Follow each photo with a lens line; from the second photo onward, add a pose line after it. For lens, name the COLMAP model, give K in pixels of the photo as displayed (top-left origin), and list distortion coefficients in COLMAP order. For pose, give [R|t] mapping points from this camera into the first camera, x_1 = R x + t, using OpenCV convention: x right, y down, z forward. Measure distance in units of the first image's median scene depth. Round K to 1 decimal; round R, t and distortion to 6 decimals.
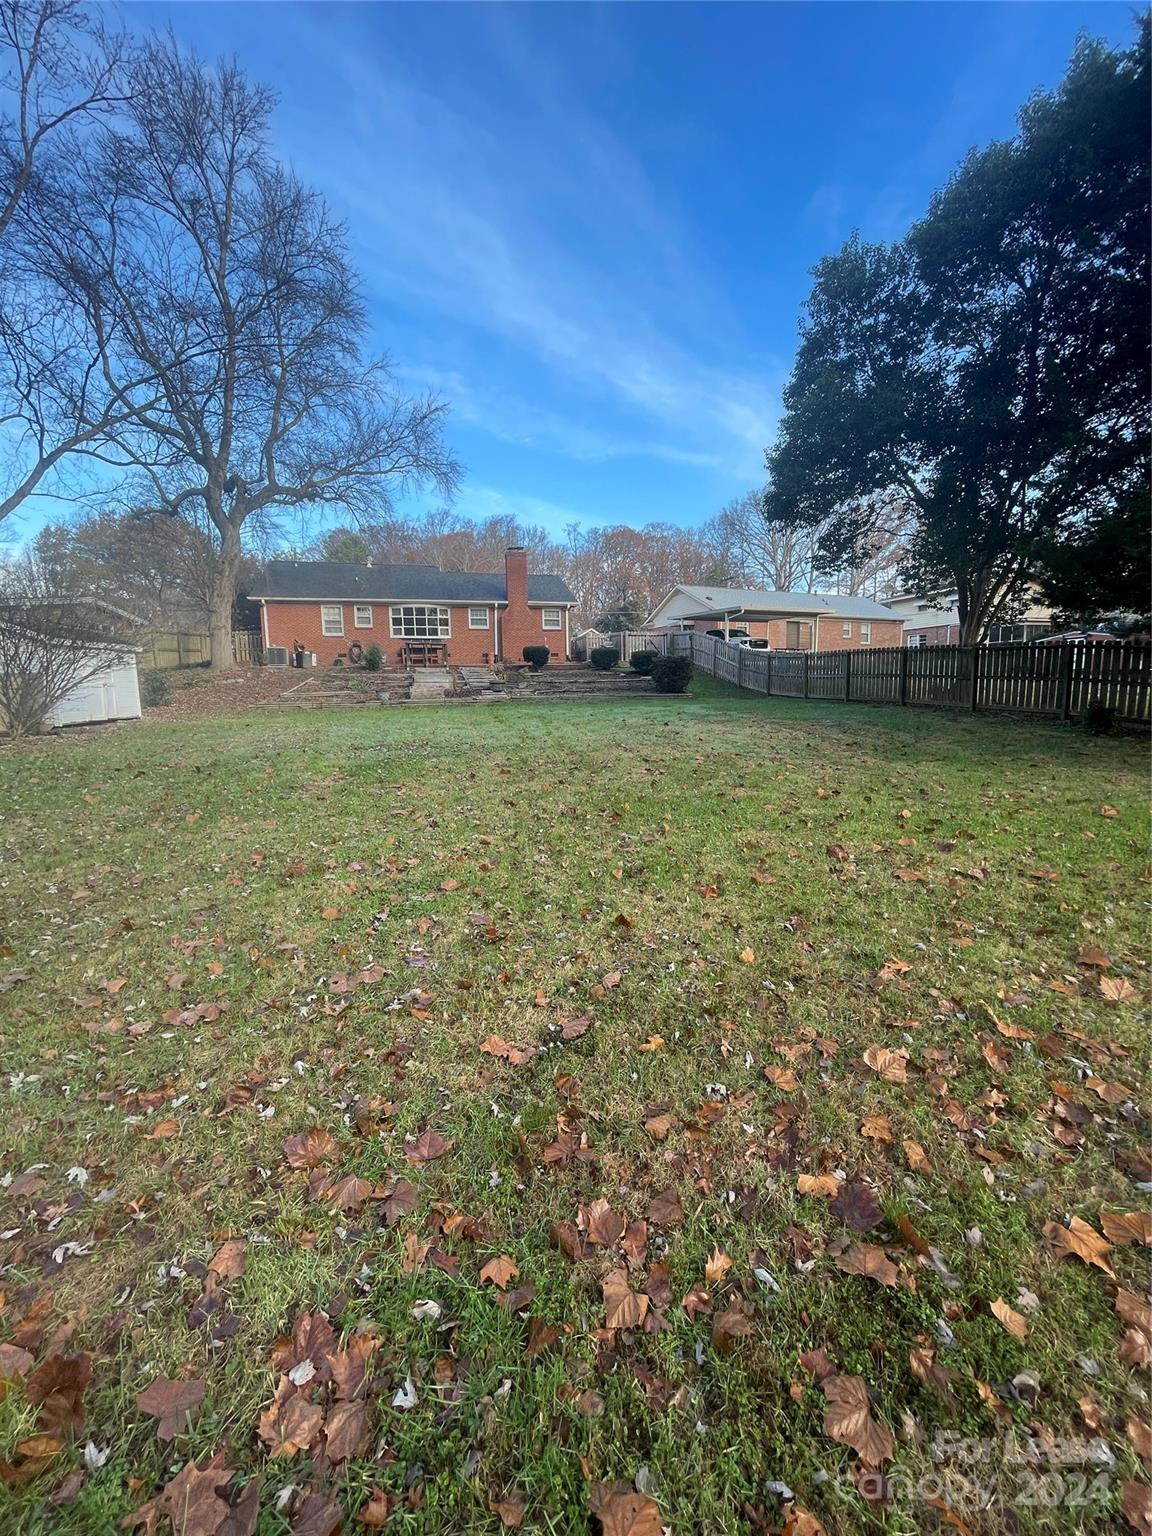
lens RADIAL K [[613.9, 0, 575.7], [0, 613.9, 766.4], [0, 0, 1]] dist [-0.002589, 0.000354]
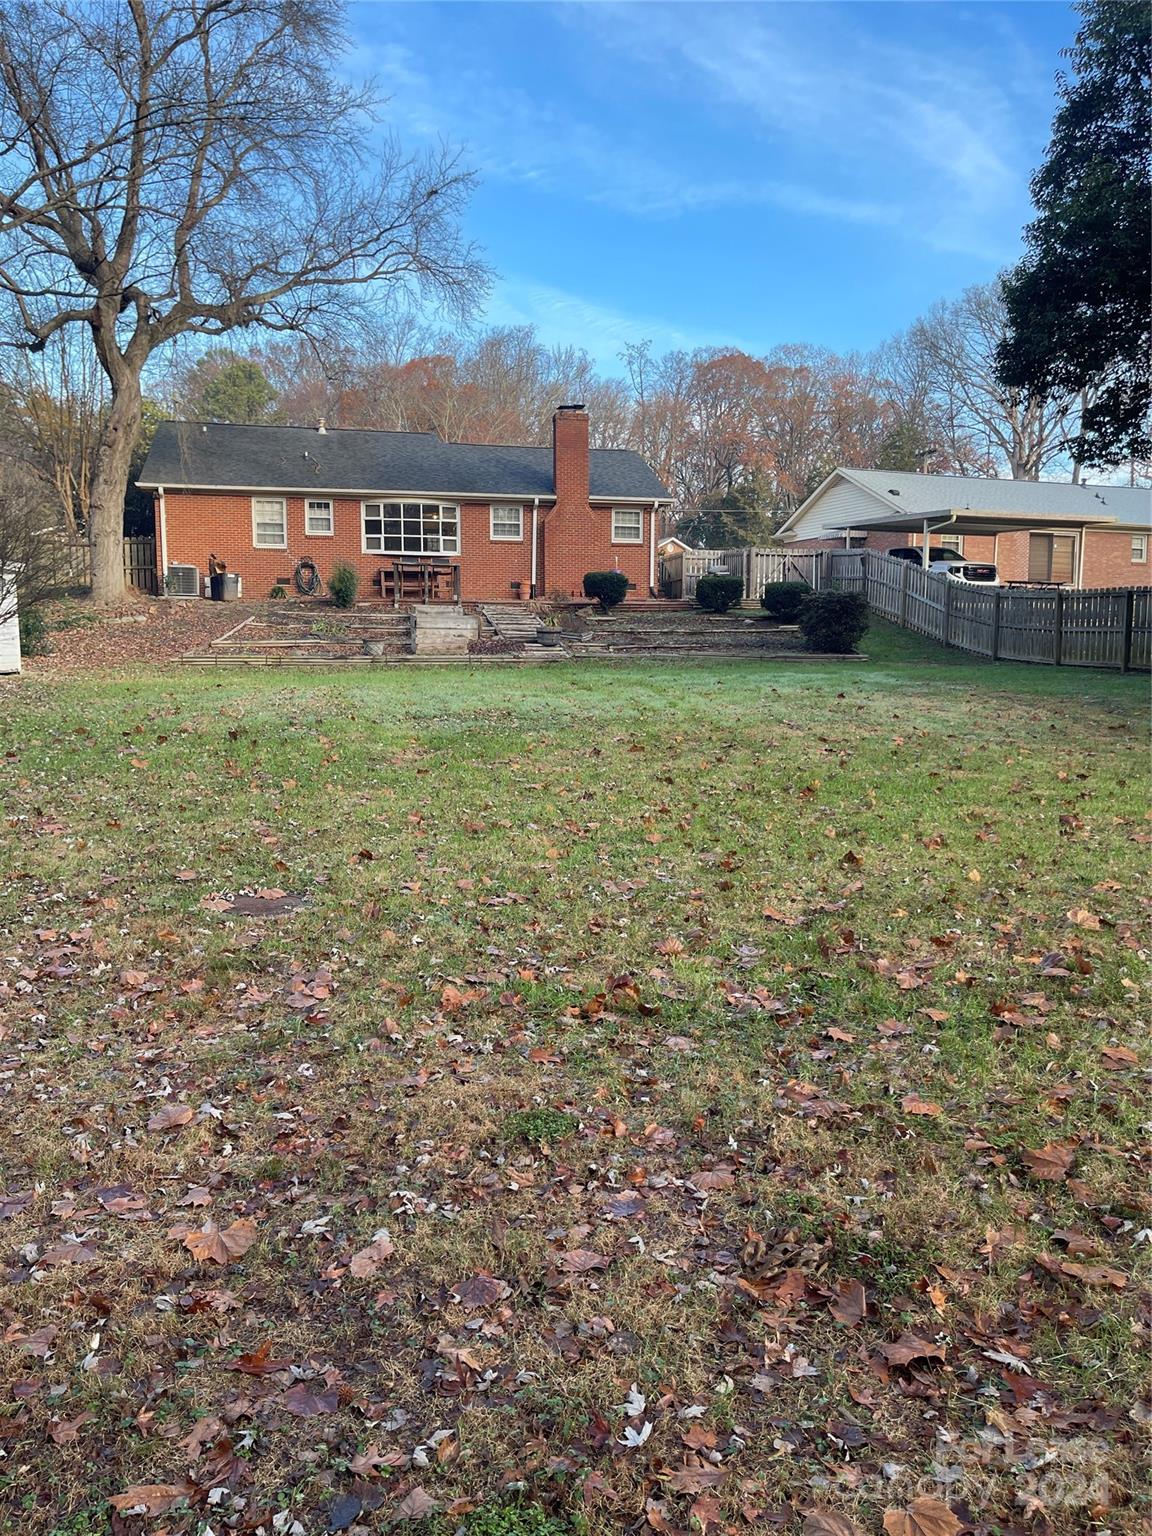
lens RADIAL K [[1153.9, 0, 578.1], [0, 1153.9, 777.2], [0, 0, 1]] dist [0.040672, -0.048150]
pose [[0.998978, 0.023907, -0.038366, -0.041767], [-0.024386, 0.999630, -0.012068, 0.019749], [0.038063, 0.012992, 0.999191, -0.130290]]
